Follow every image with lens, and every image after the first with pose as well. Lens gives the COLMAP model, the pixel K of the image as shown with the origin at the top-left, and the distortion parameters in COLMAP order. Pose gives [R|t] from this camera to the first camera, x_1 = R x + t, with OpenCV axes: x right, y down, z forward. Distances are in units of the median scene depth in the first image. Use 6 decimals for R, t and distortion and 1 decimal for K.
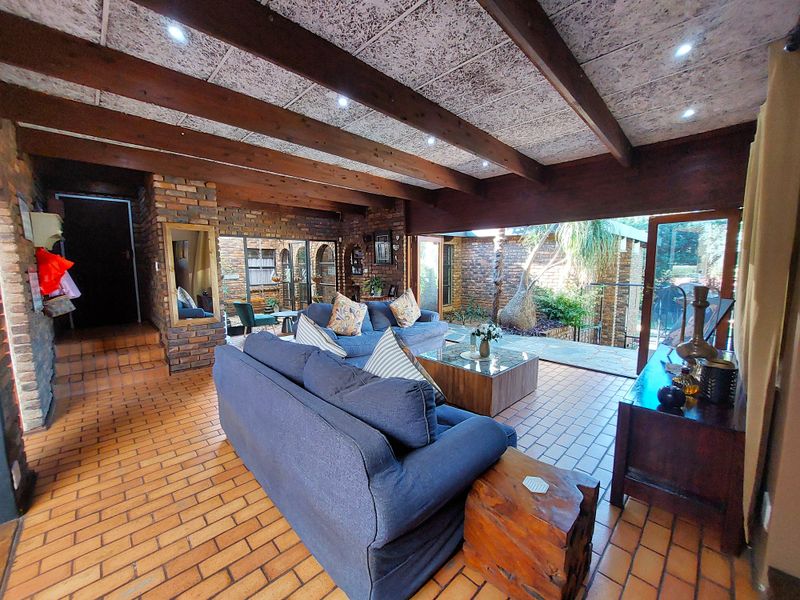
lens RADIAL K [[319.4, 0, 398.2], [0, 319.4, 300.9], [0, 0, 1]] dist [-0.013495, 0.000008]
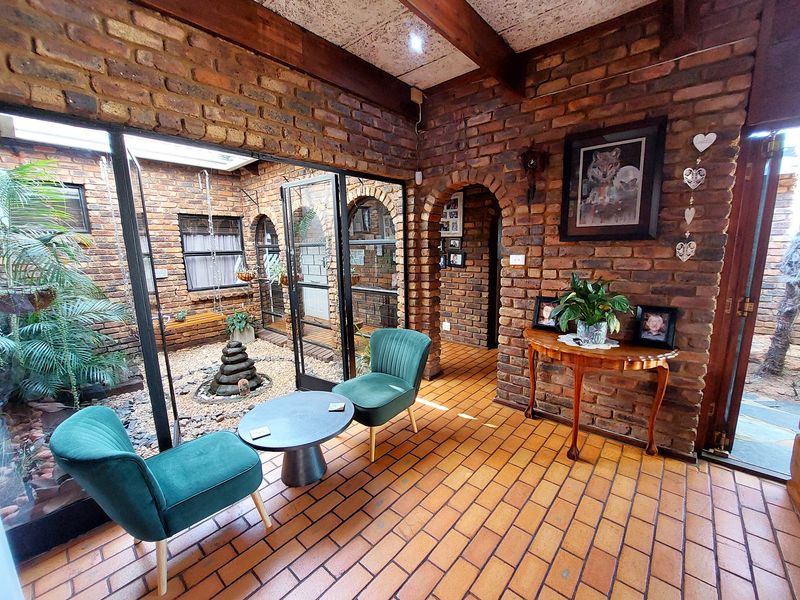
lens RADIAL K [[319.4, 0, 398.2], [0, 319.4, 300.9], [0, 0, 1]] dist [-0.013495, 0.000008]
pose [[0.995761, -0.027488, 0.087777, -0.243073], [0.022639, 0.998187, 0.055766, -0.066238], [-0.089151, -0.053543, 0.994578, 0.612624]]
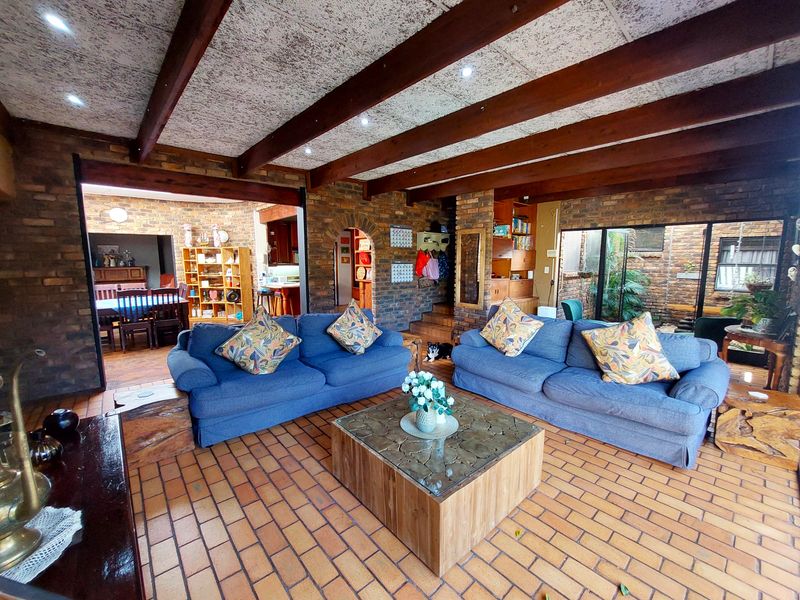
lens RADIAL K [[319.4, 0, 398.2], [0, 319.4, 300.9], [0, 0, 1]] dist [-0.013495, 0.000008]
pose [[-0.036800, 0.137609, -0.989803, 0.348257], [-0.113207, 0.983524, 0.140945, -0.054938], [0.992890, 0.117239, -0.020615, 0.404810]]
